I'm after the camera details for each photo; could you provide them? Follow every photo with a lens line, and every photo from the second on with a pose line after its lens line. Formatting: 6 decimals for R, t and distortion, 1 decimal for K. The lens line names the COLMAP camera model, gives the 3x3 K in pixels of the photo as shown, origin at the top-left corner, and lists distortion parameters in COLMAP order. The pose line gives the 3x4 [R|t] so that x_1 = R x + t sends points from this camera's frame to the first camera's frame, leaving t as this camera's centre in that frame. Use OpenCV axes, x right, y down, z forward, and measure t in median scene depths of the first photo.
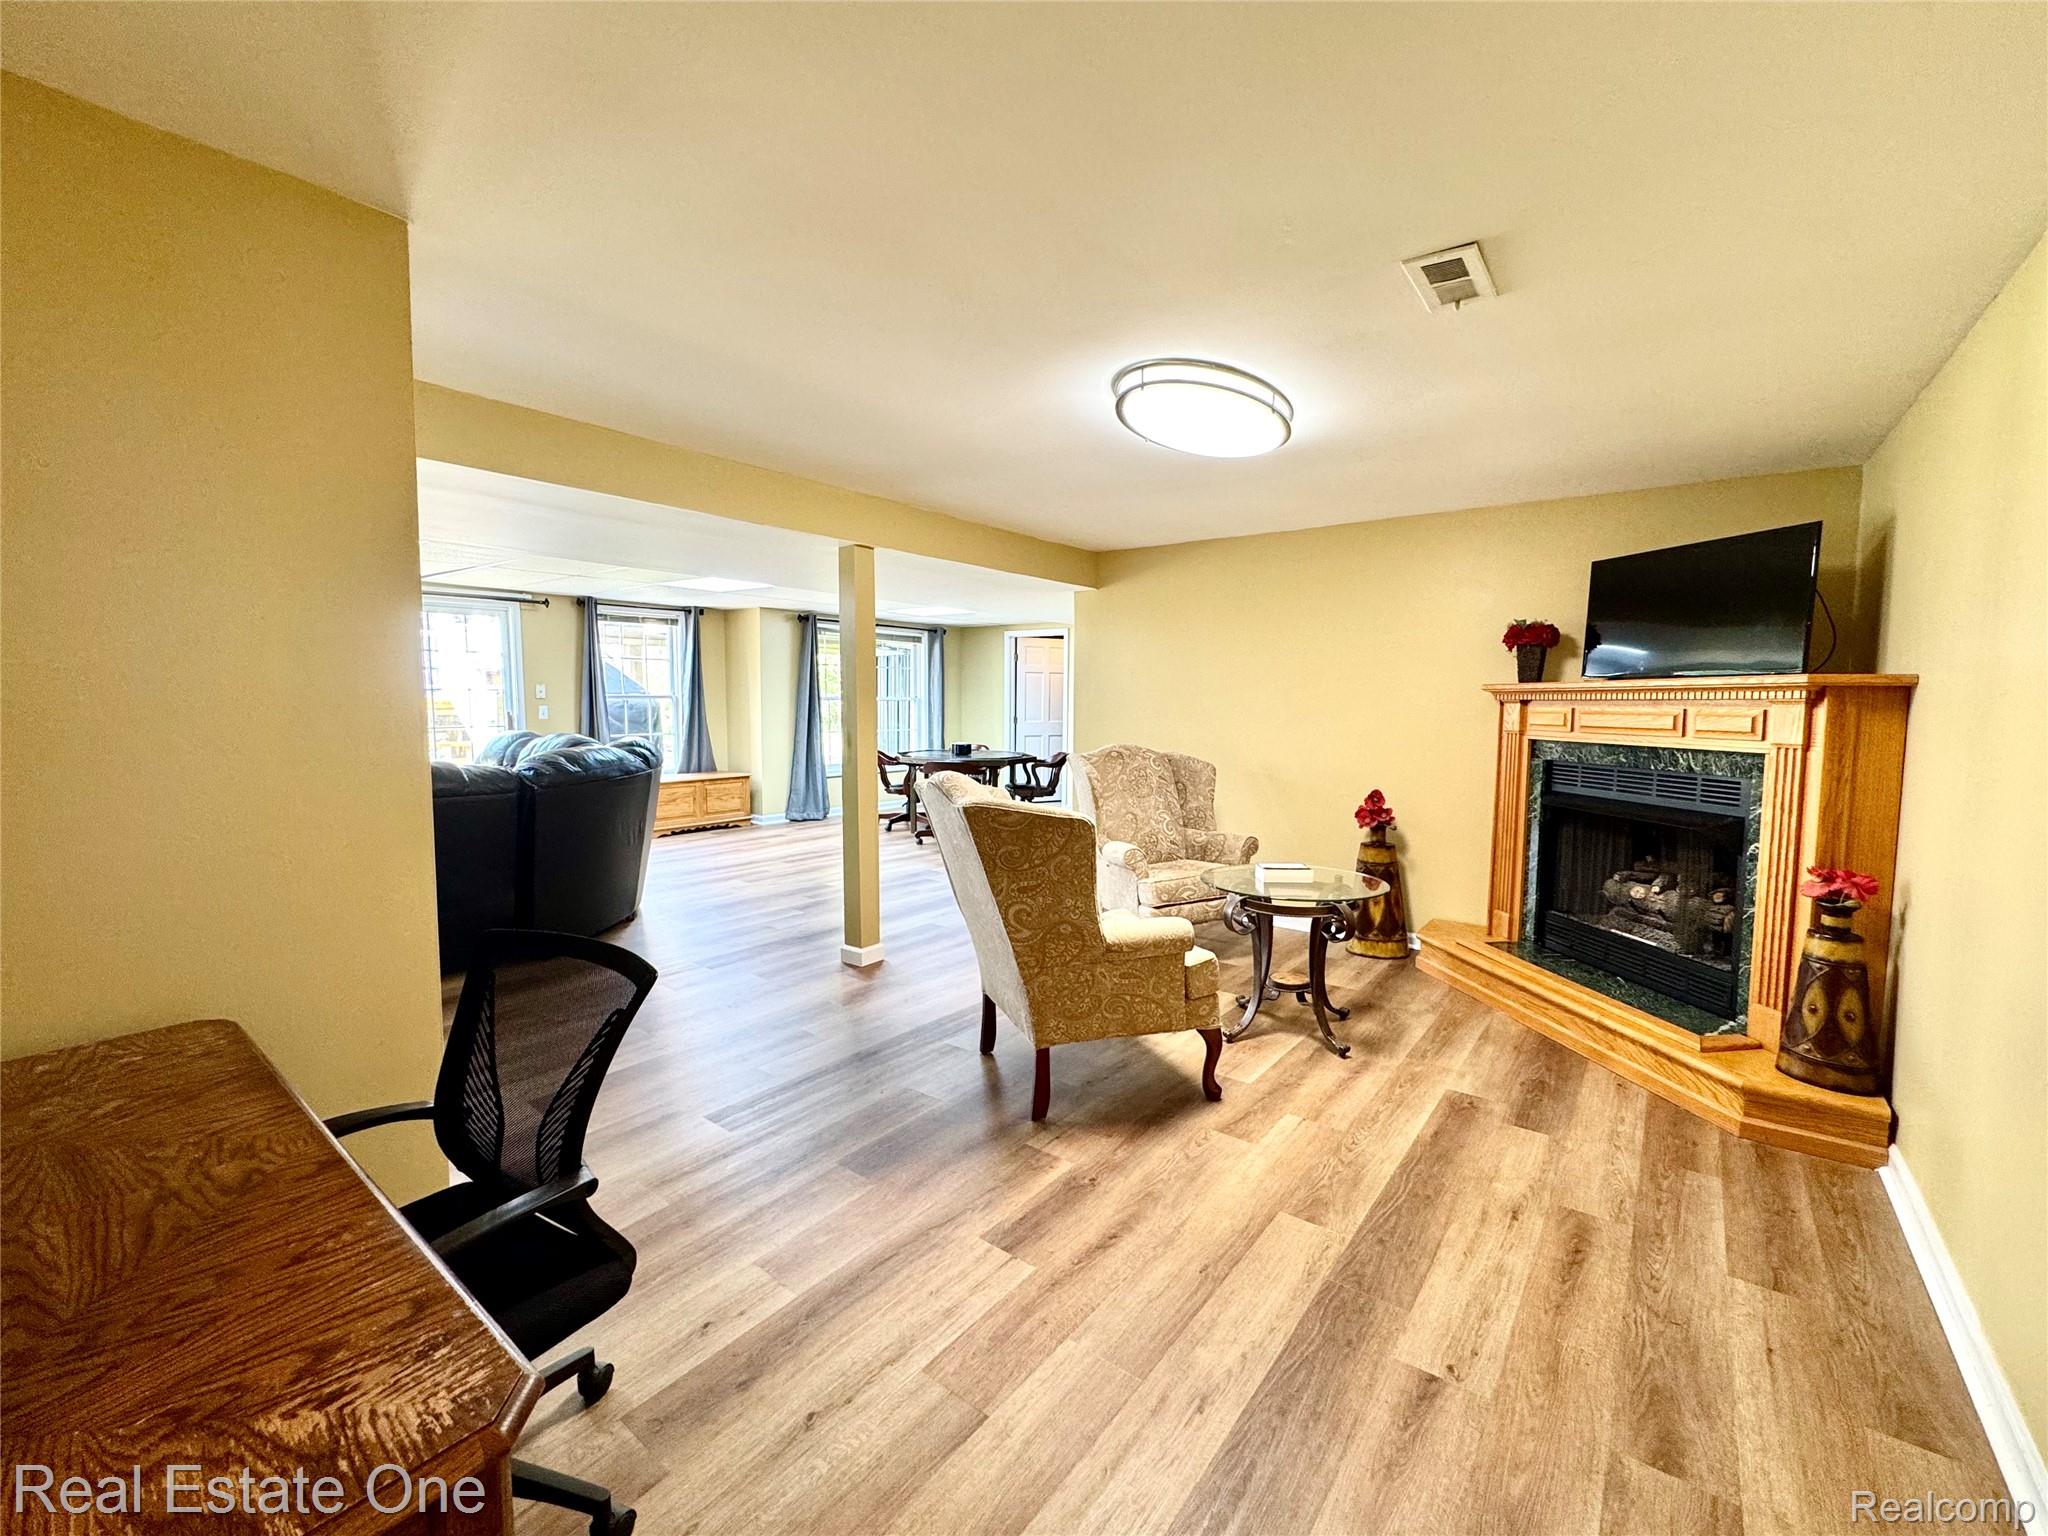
lens RADIAL K [[832.4, 0, 1024.0], [0, 832.4, 768.0], [0, 0, 1]] dist [0.015652, 0.000067]
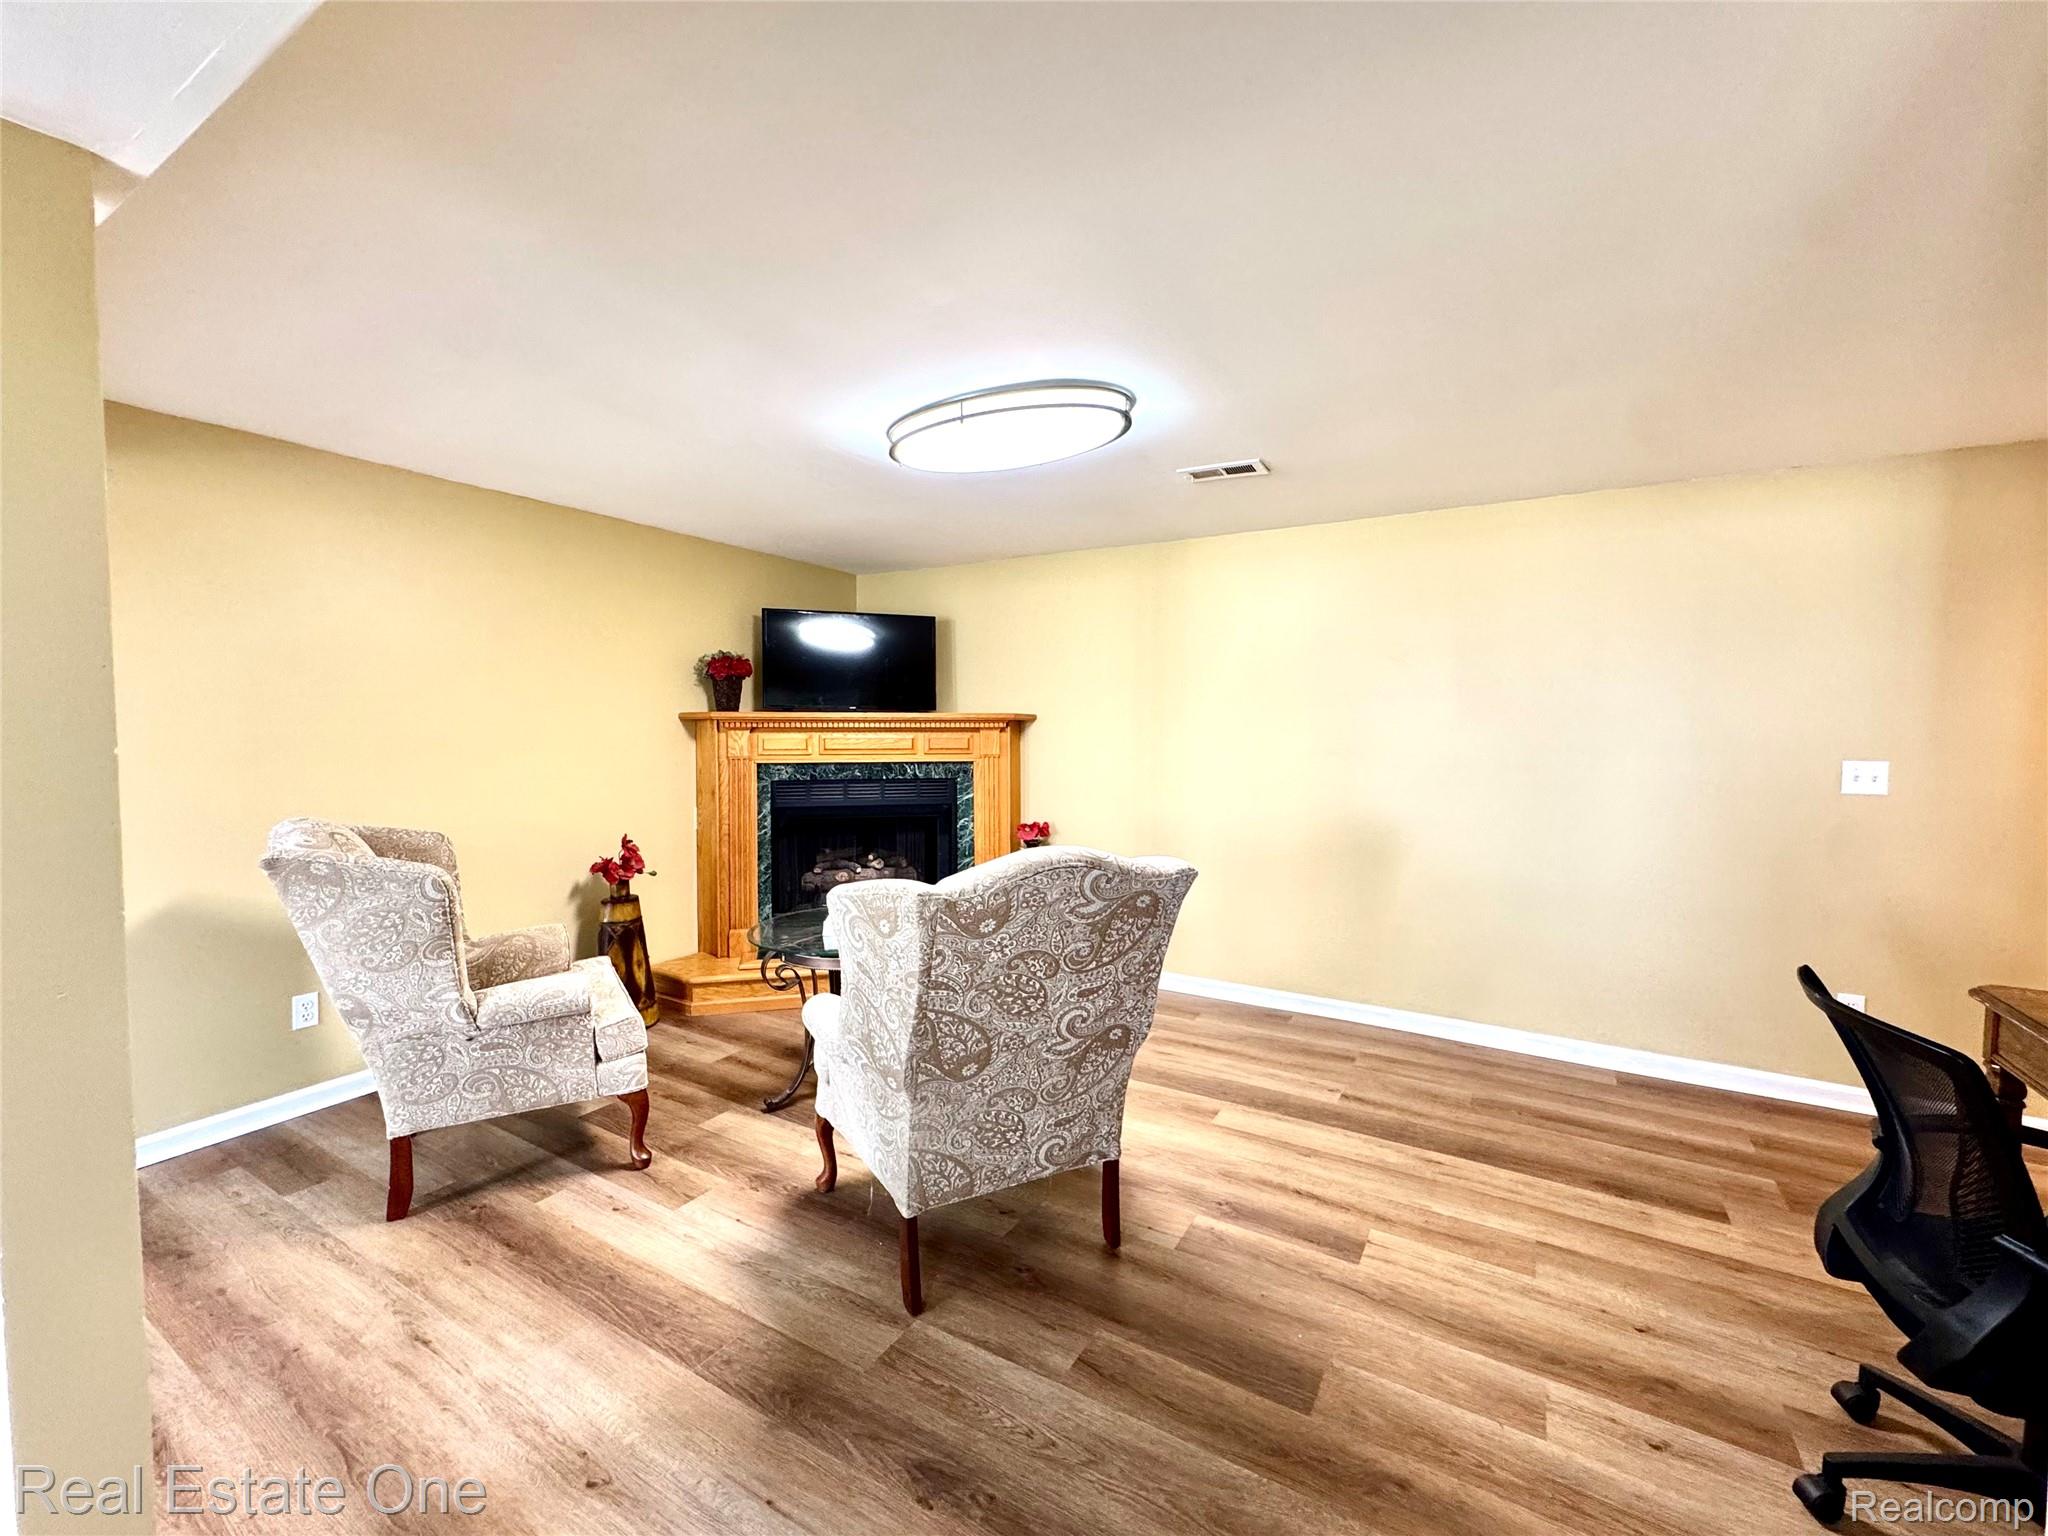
lens RADIAL K [[859.0, 0, 1024.0], [0, 859.0, 768.0], [0, 0, 1]] dist [0.013951, -0.000139]
pose [[-0.118848, -0.050643, 0.991620, -0.915494], [0.076071, 0.995299, 0.059948, -0.115815], [-0.989994, 0.082559, -0.114437, 1.332620]]
